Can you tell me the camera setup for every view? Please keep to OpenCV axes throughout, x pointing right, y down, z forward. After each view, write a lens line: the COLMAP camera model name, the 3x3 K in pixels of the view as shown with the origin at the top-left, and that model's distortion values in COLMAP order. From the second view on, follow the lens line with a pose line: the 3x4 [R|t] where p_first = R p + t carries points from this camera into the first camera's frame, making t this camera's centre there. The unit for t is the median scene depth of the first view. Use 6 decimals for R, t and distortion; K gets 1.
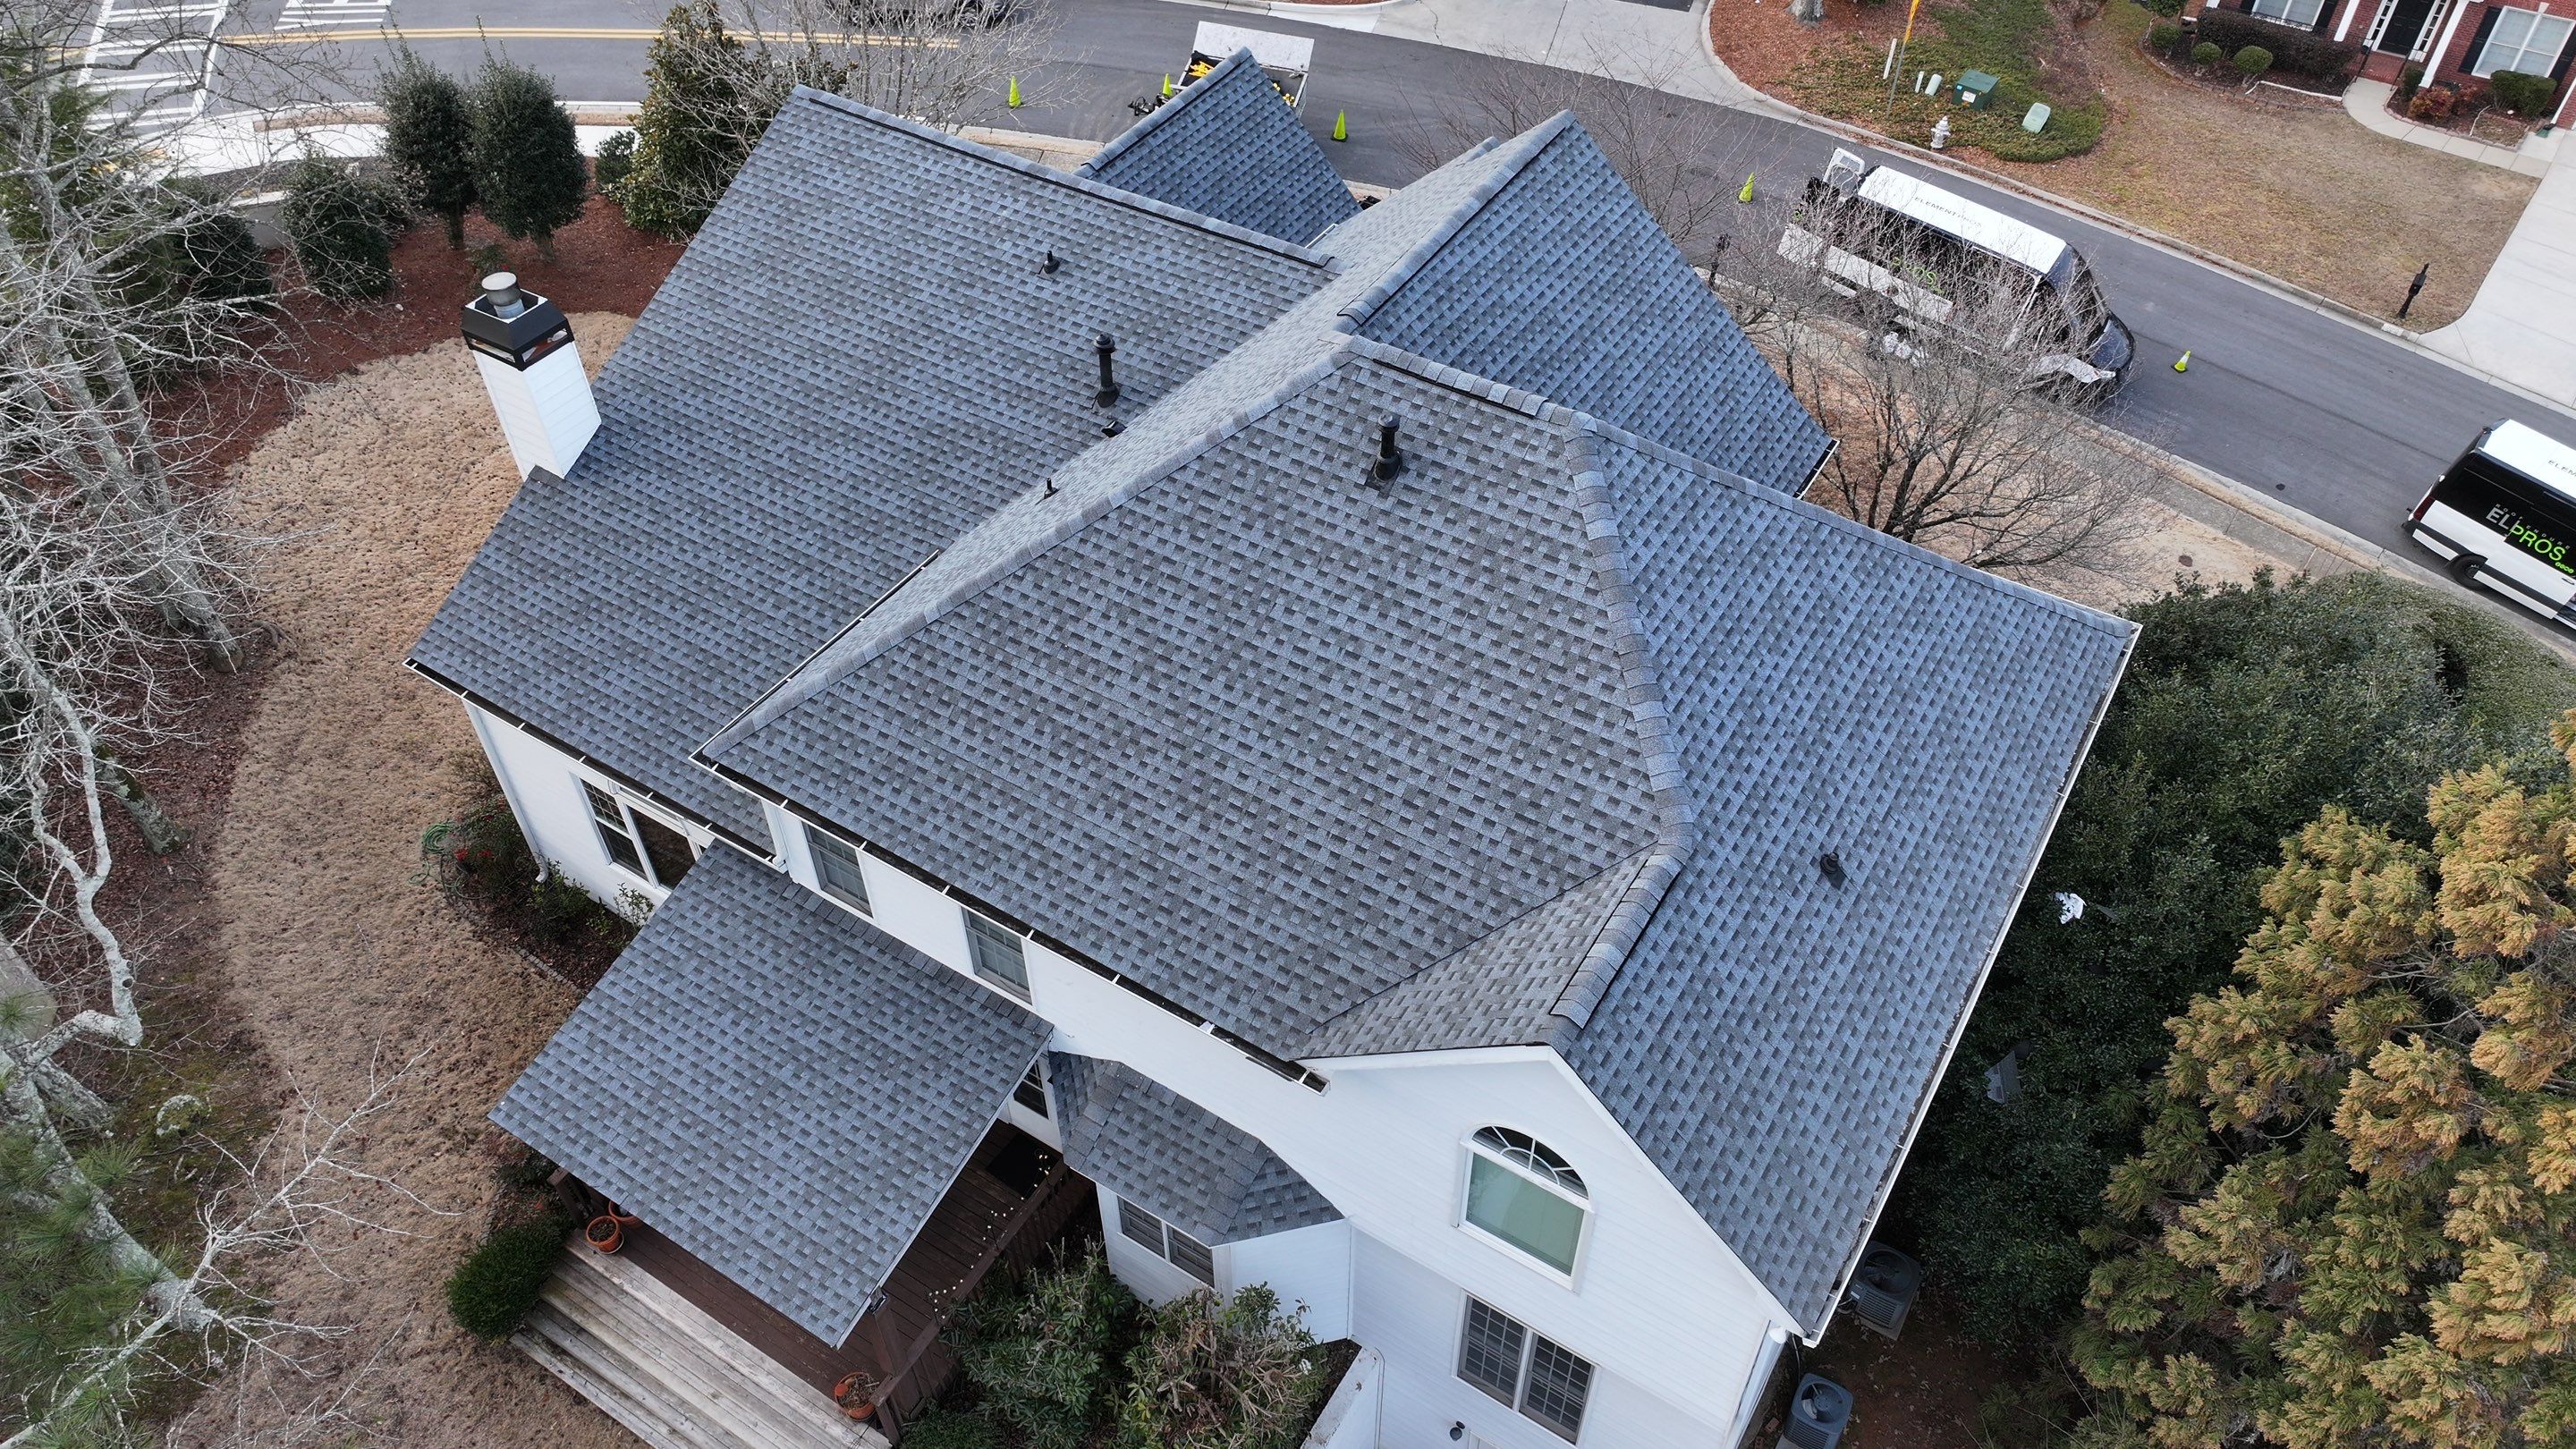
lens RADIAL K [[1804.2, 0, 1282.7], [0, 1804.2, 718.5], [0, 0, 1]] dist [0.001430, 0.026964]
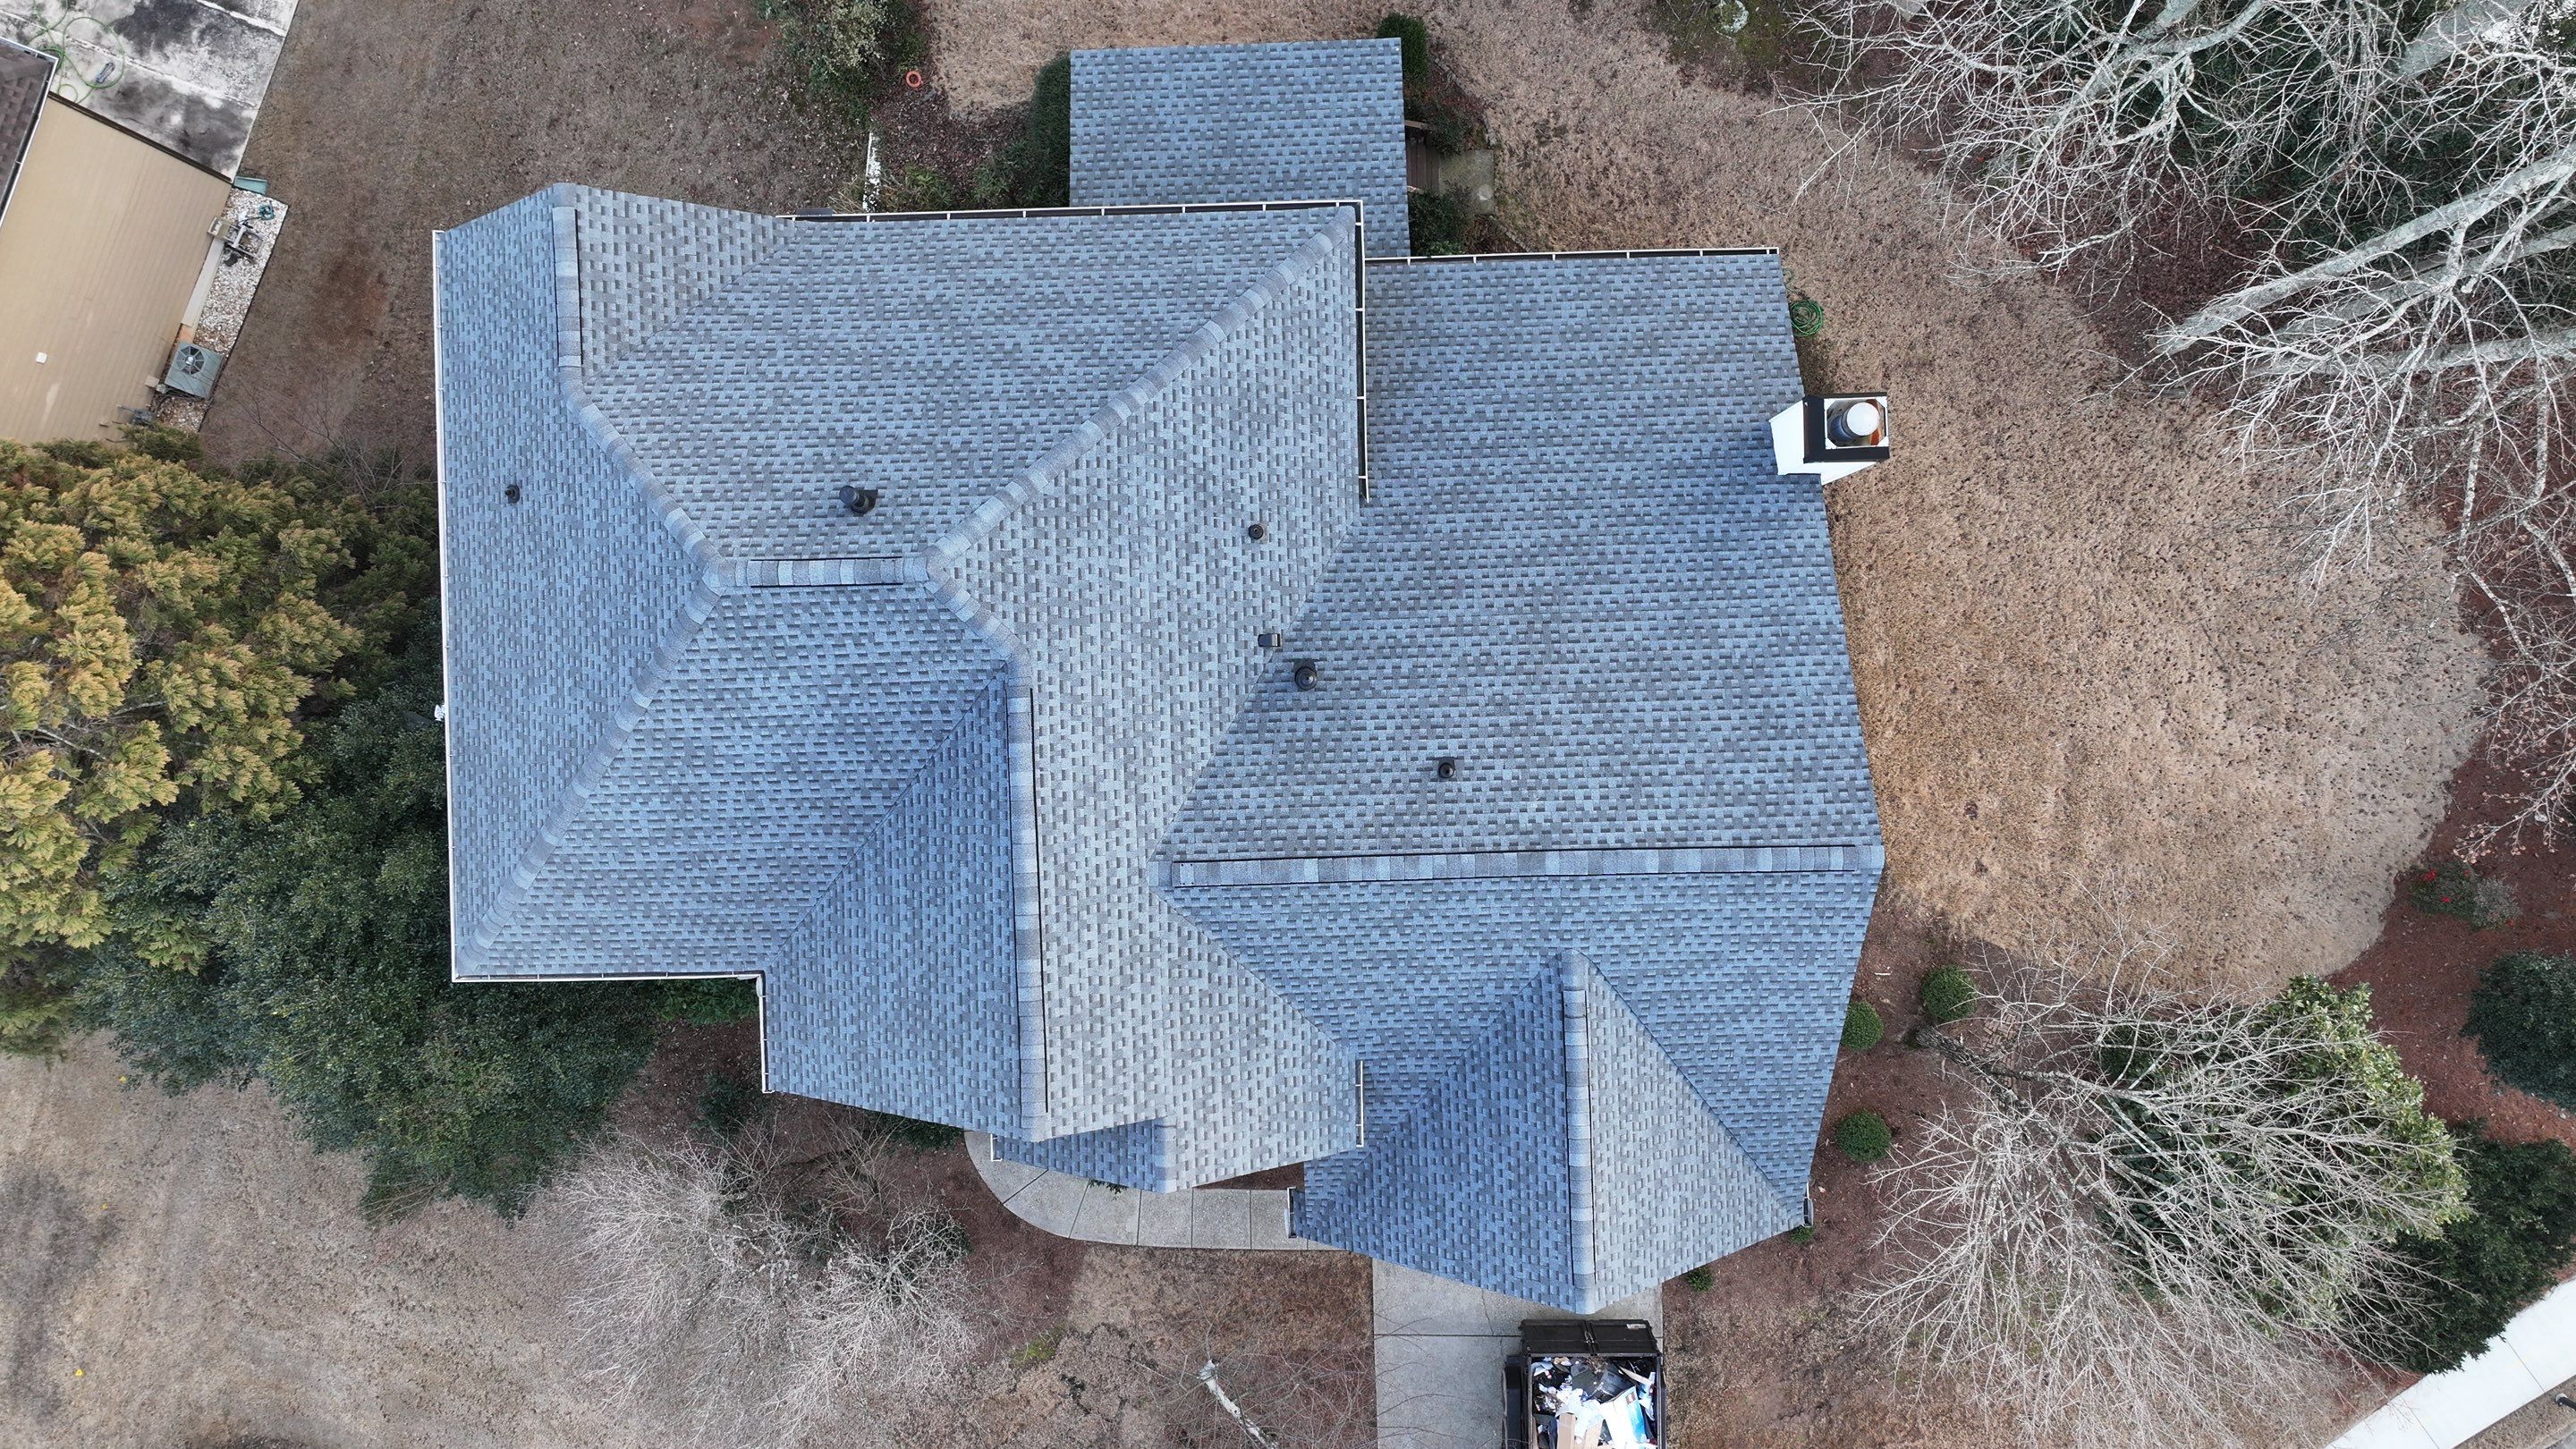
lens RADIAL K [[1804.2, 0, 1284.9], [0, 1804.2, 735.1], [0, 0, 1]] dist [0.001430, 0.026964]
pose [[-0.830977, 0.555597, 0.028078, -0.110007], [-0.378814, -0.602091, 0.702842, -1.052824], [0.407403, 0.573409, 0.710792, 0.296639]]
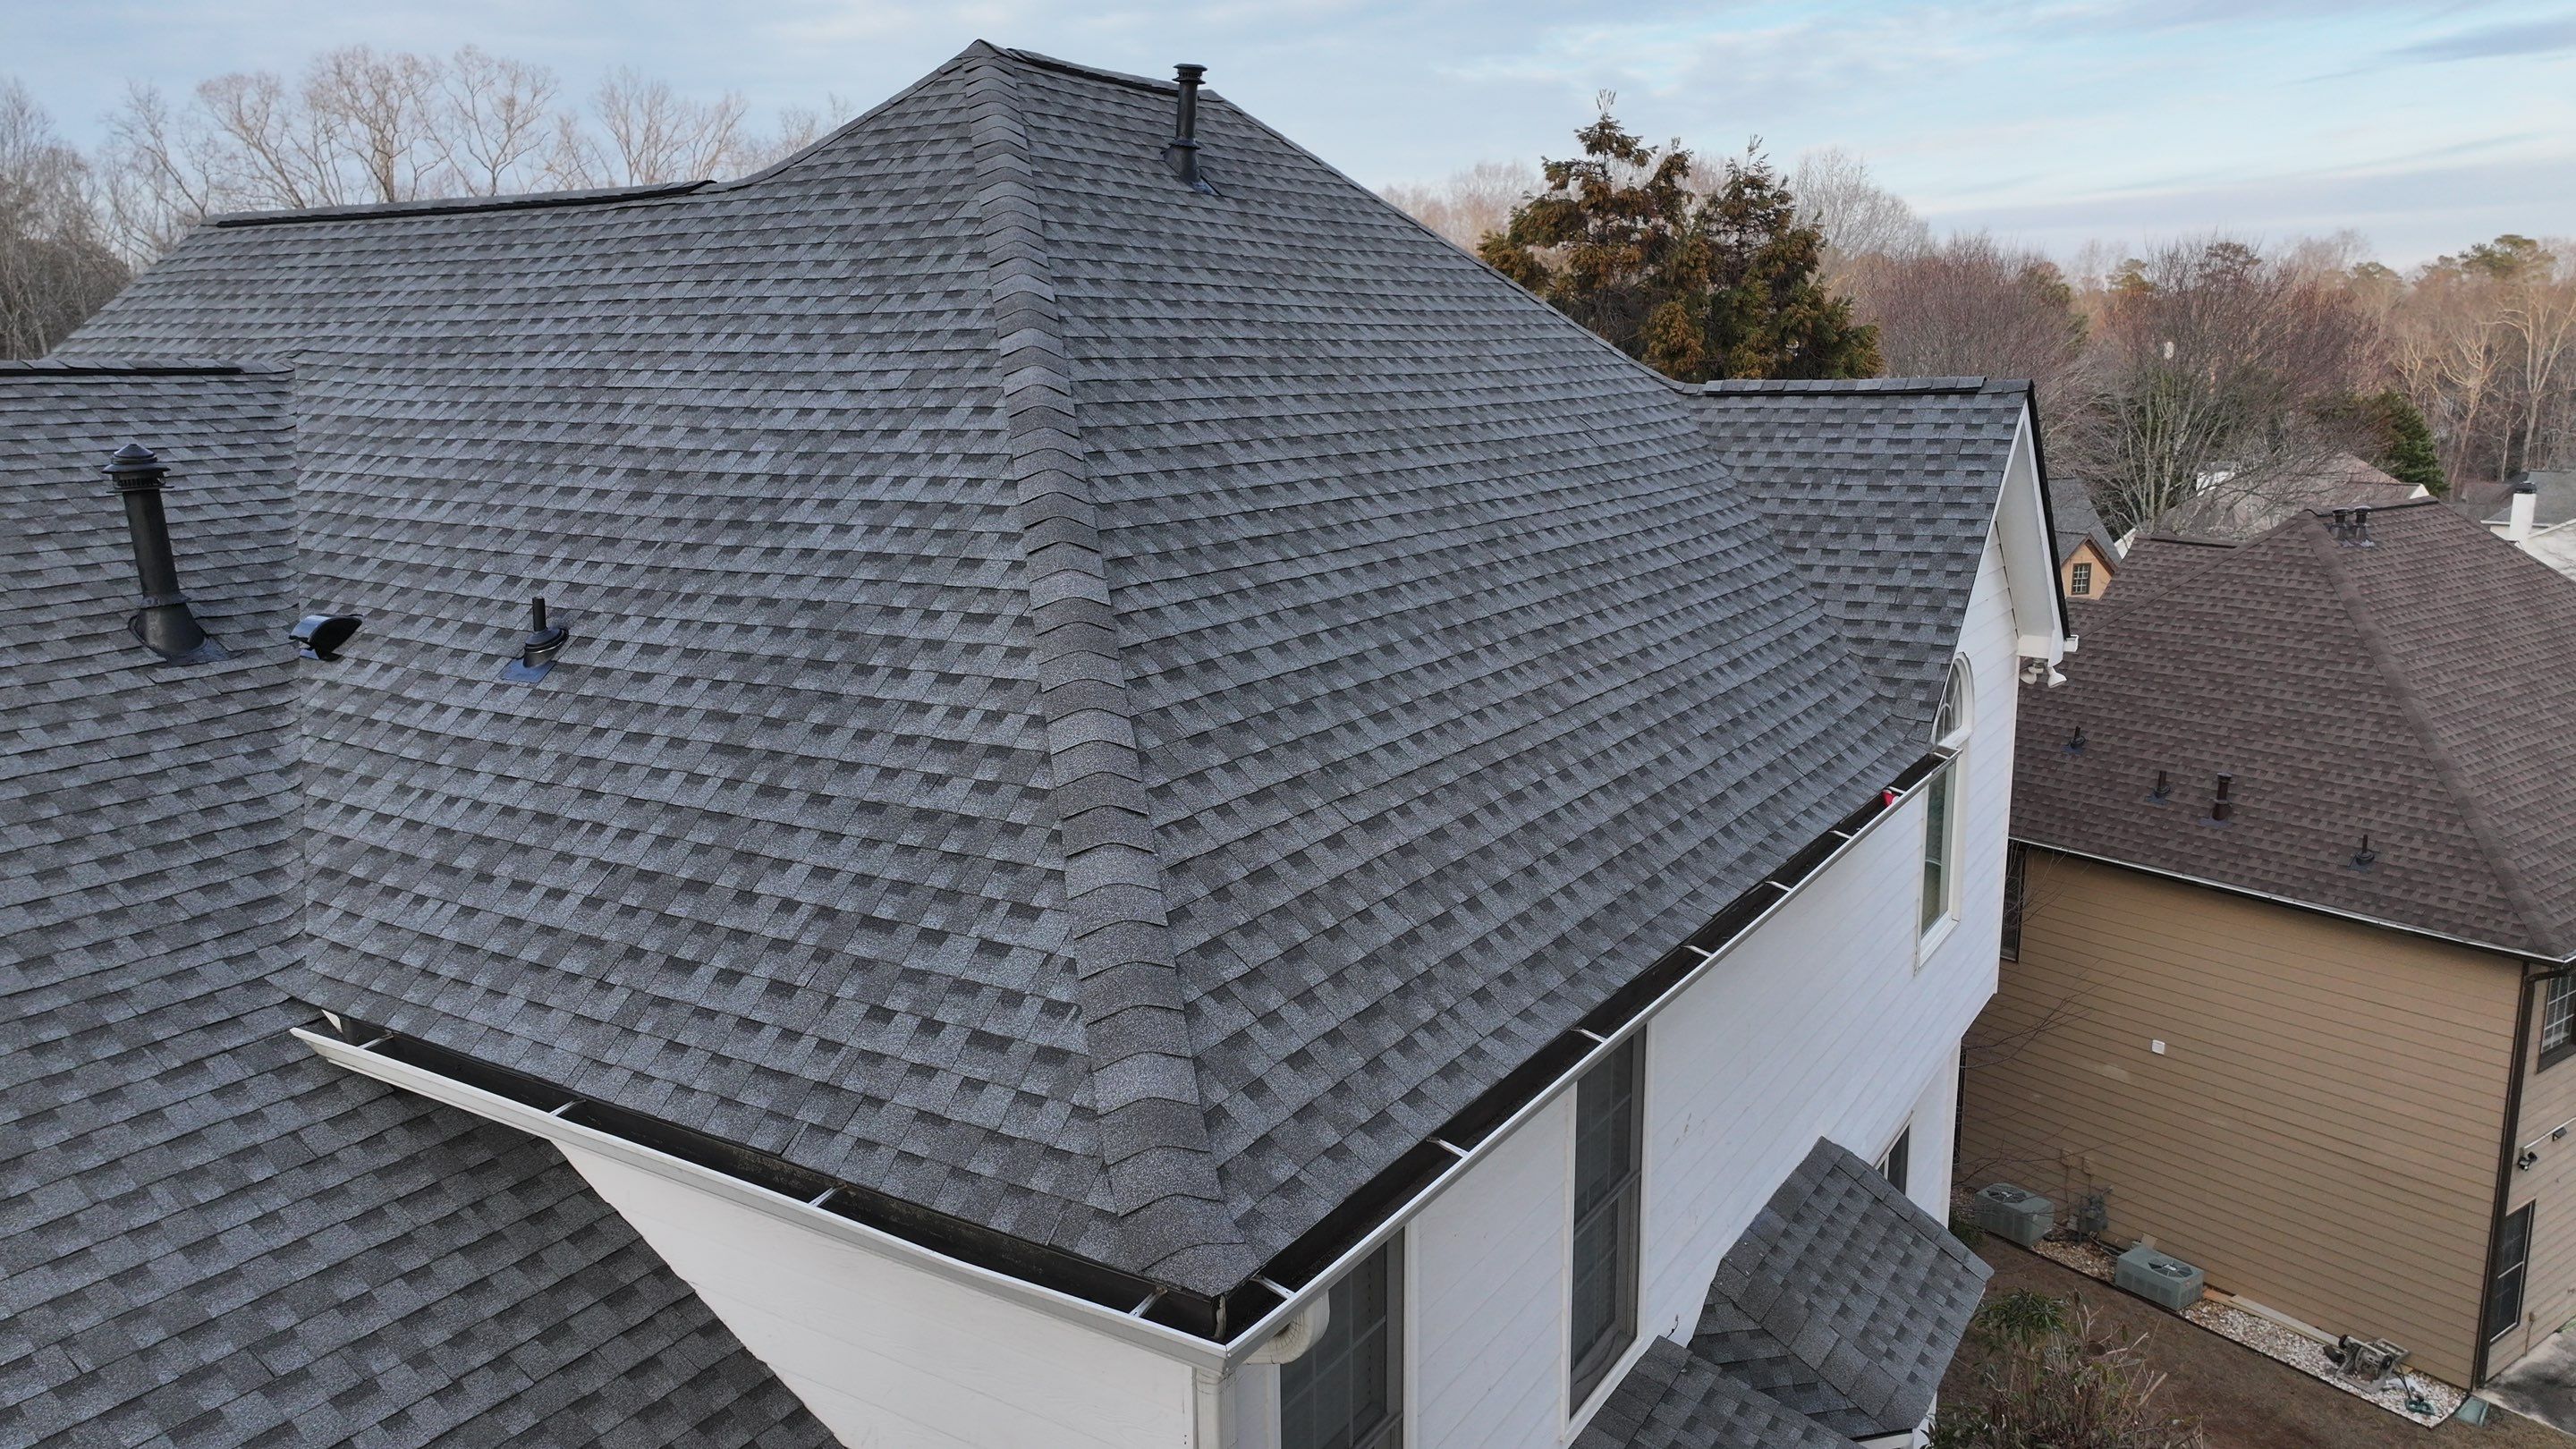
lens RADIAL K [[1804.2, 0, 1279.4], [0, 1804.2, 709.3], [0, 0, 1]] dist [0.001430, 0.026964]
pose [[0.001061, -0.186828, 0.982392, -0.525724], [0.711645, 0.690310, 0.130512, -0.059300], [-0.702539, 0.698975, 0.133688, 0.898751]]
